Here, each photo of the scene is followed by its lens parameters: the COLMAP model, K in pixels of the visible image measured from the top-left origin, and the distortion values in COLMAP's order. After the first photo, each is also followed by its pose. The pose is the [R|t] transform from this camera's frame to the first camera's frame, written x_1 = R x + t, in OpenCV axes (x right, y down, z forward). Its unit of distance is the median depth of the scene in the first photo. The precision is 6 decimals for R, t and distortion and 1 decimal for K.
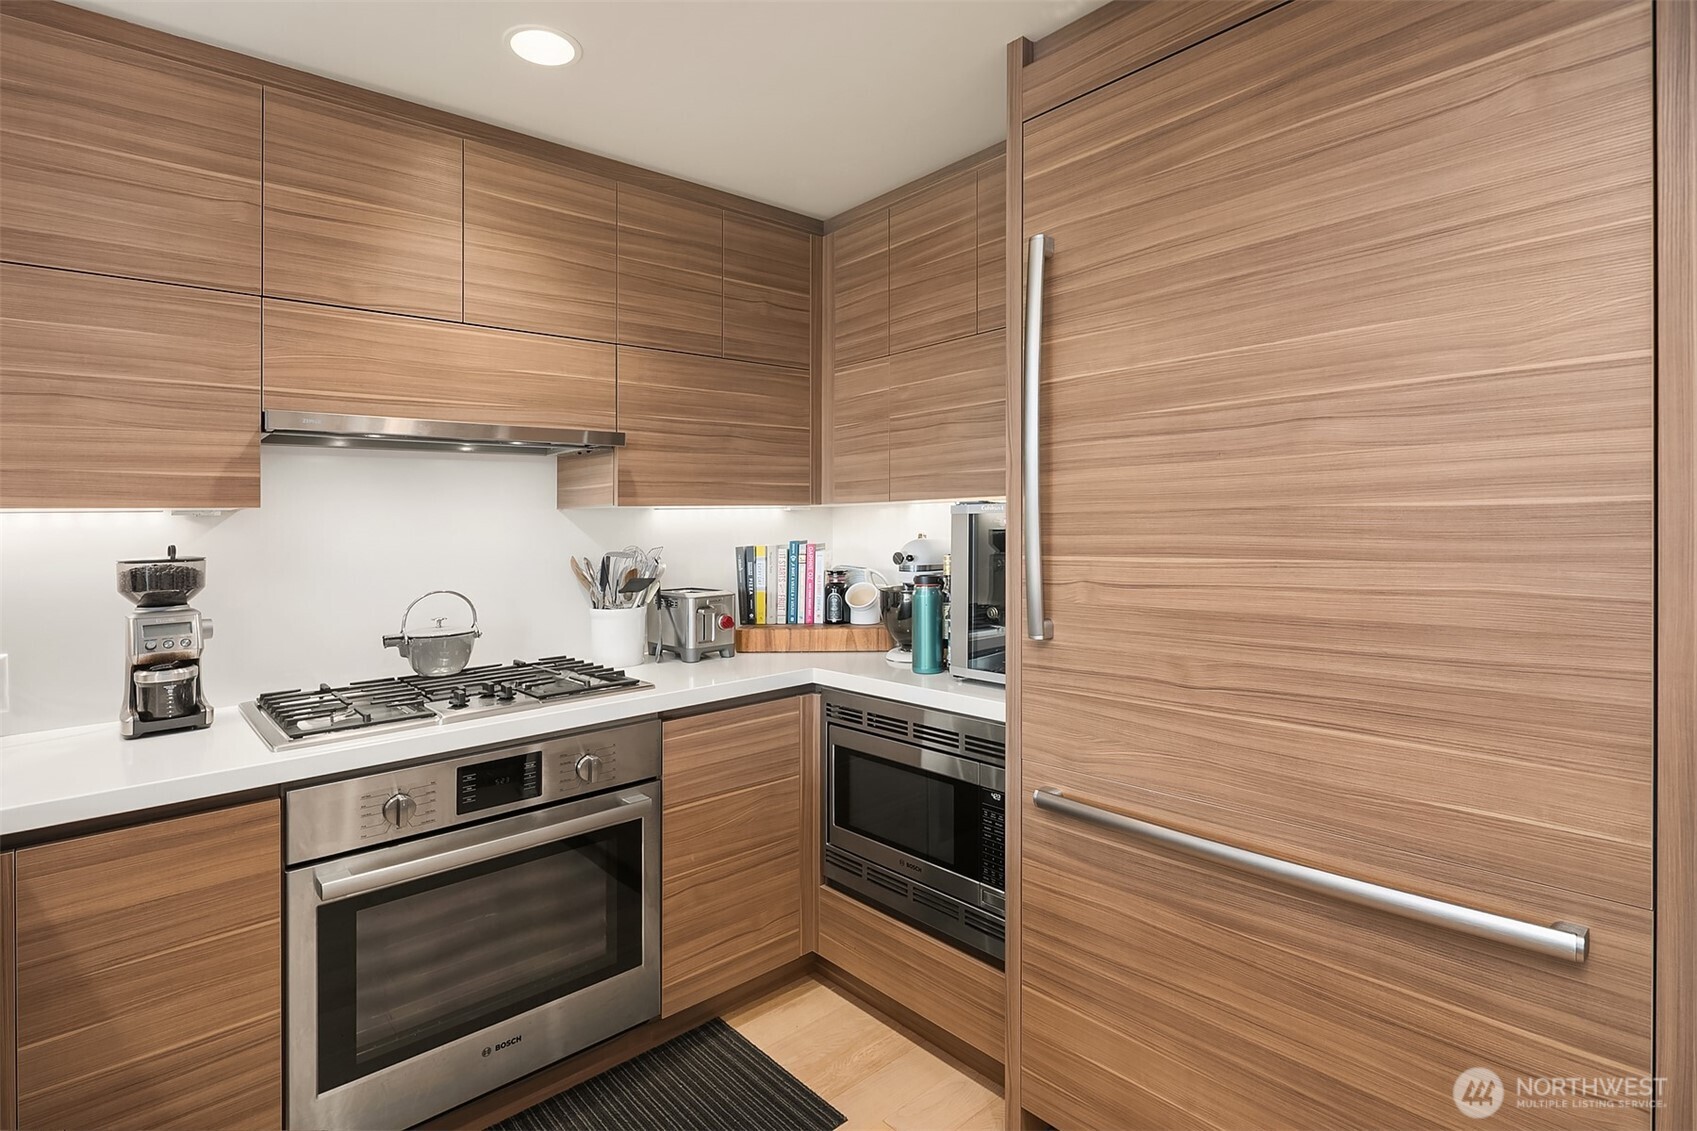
lens RADIAL K [[827.3, 0, 846.3], [0, 827.3, 506.6], [0, 0, 1]] dist [-0.000369, -0.001477]
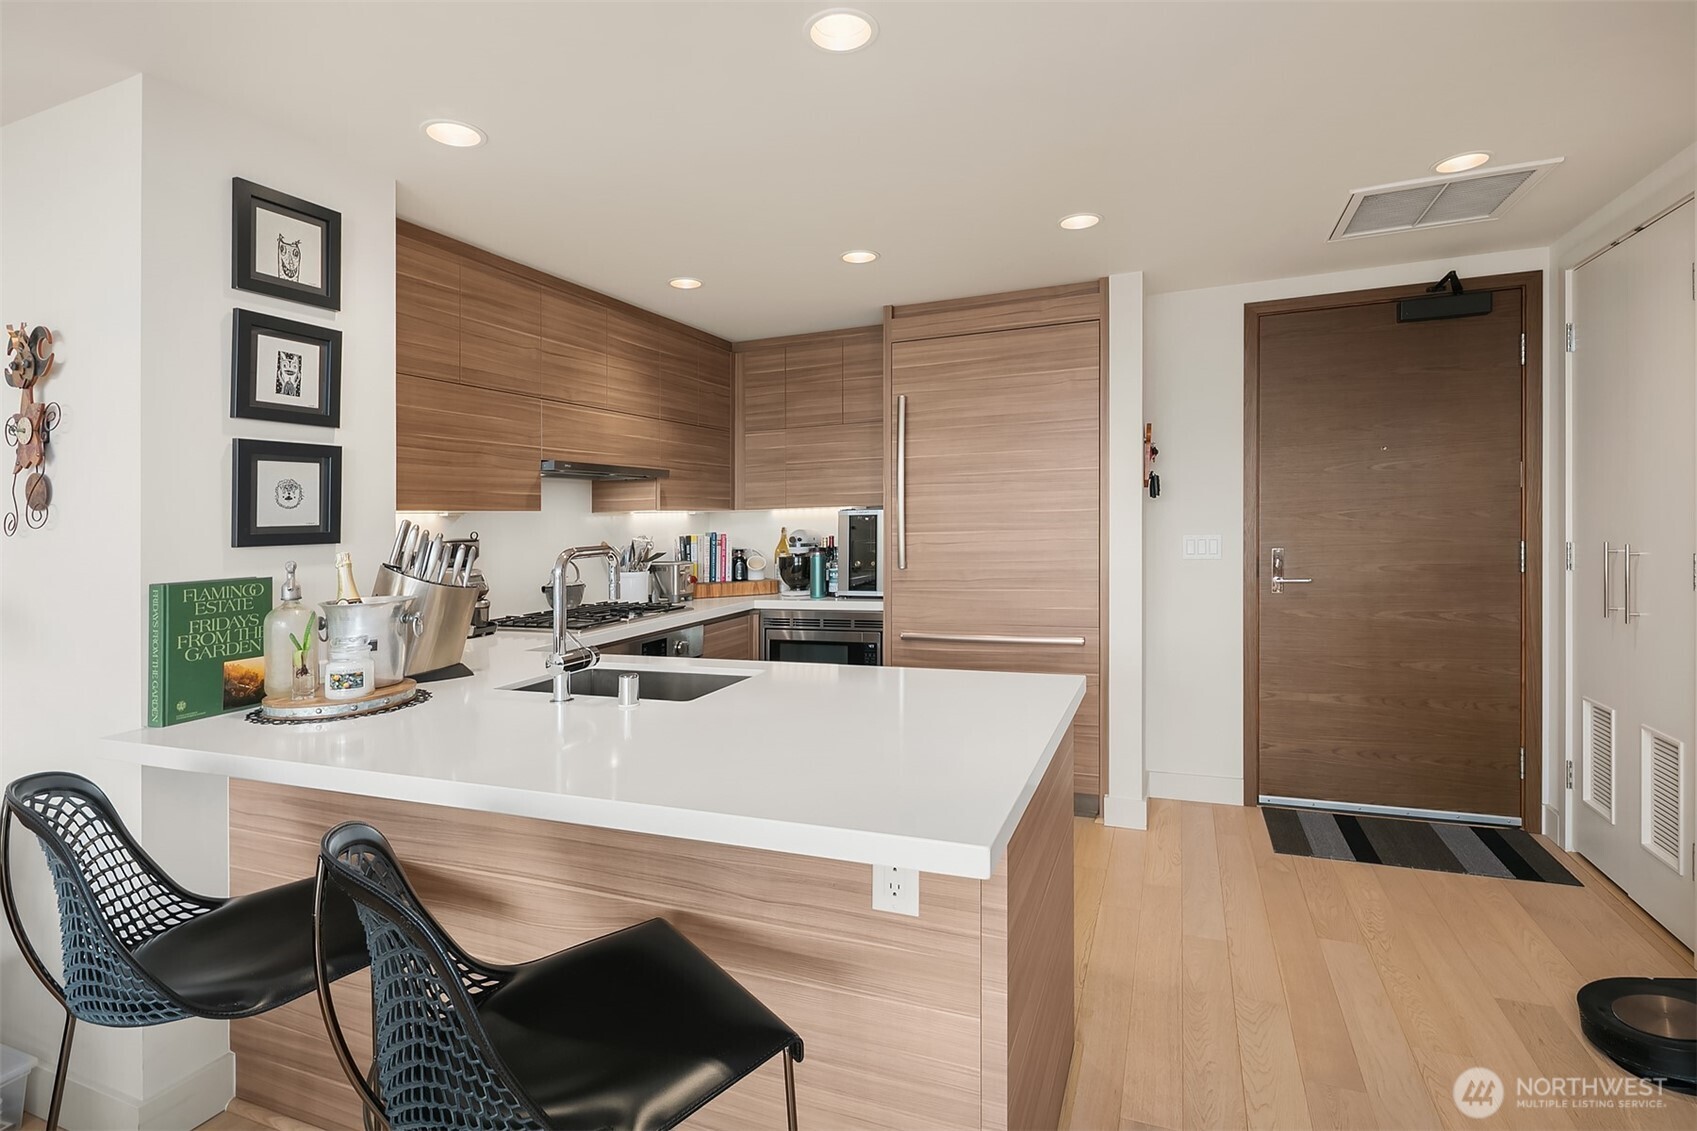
lens RADIAL K [[827.3, 0, 850.8], [0, 827.3, 509.4], [0, 0, 1]] dist [-0.000369, -0.001477]
pose [[0.889894, 0.003254, 0.456156, -0.711890], [-0.001049, 0.999987, -0.005086, 0.004533], [-0.456166, 0.004048, 0.889885, -0.749685]]
